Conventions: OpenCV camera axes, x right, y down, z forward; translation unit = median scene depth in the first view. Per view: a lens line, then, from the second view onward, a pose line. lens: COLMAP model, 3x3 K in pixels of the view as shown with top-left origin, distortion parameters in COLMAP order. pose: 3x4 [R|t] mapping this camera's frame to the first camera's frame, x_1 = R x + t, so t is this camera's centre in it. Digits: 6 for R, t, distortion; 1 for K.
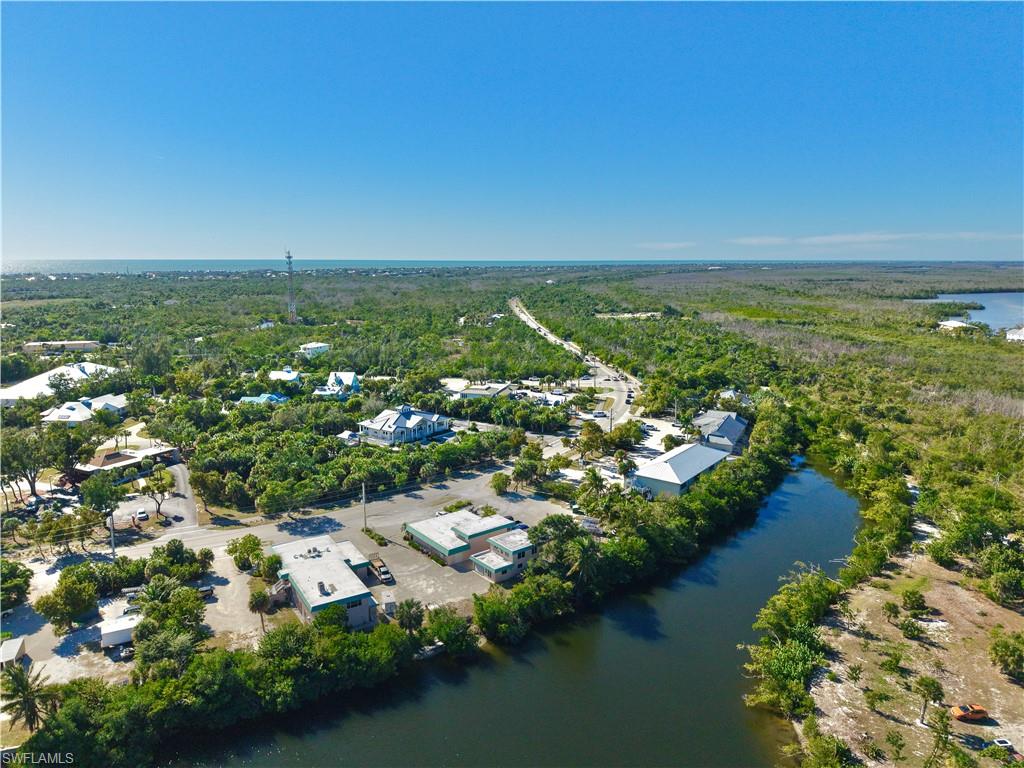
lens RADIAL K [[693.8, 0, 529.8], [0, 693.8, 368.9], [0, 0, 1]] dist [0.035160, -0.042776]
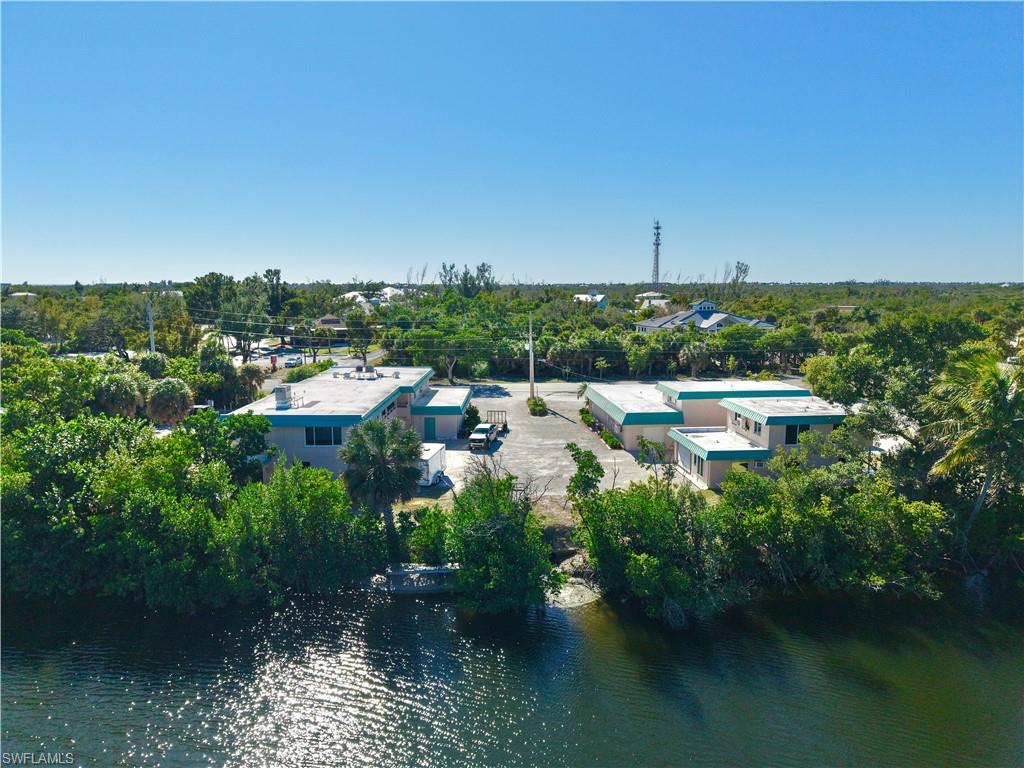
lens RADIAL K [[693.8, 0, 502.3], [0, 693.8, 391.8], [0, 0, 1]] dist [0.035160, -0.042776]
pose [[0.827217, 0.073767, -0.557020, 0.052790], [-0.075376, 0.996953, 0.020090, 0.207050], [0.556805, 0.025367, 0.830256, 0.500644]]
